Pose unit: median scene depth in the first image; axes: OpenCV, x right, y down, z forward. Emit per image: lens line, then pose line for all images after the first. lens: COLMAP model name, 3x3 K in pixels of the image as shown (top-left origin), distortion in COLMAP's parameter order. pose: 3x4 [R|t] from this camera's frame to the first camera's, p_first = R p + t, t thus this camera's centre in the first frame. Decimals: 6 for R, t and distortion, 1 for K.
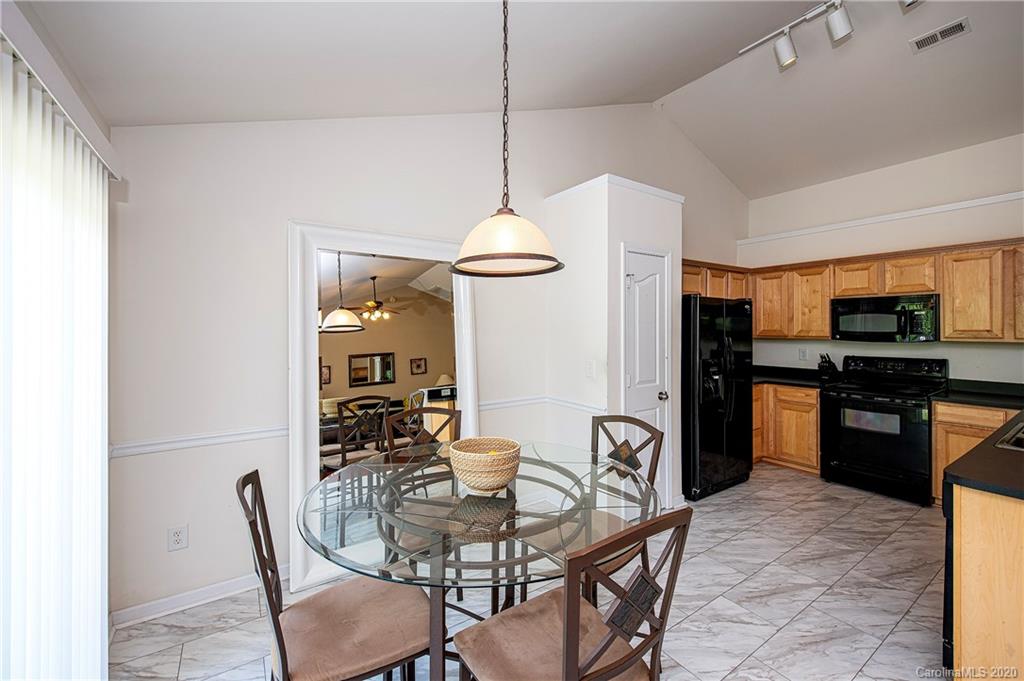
lens RADIAL K [[413.6, 0, 515.8], [0, 413.6, 328.8], [0, 0, 1]] dist [0.012254, -0.004560]
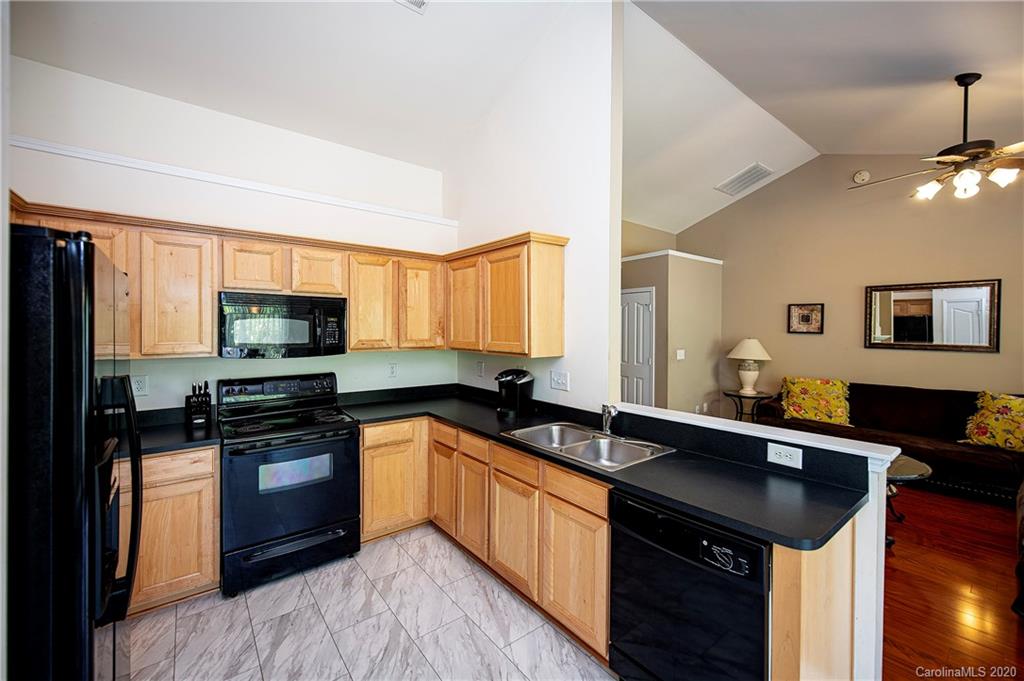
lens RADIAL K [[413.6, 0, 515.8], [0, 413.6, 328.8], [0, 0, 1]] dist [0.012254, -0.004560]
pose [[-0.076906, 0.002488, 0.997035, 0.123819], [-0.003526, 0.999990, -0.002768, -0.017769], [-0.997032, -0.003729, -0.076897, 0.673140]]
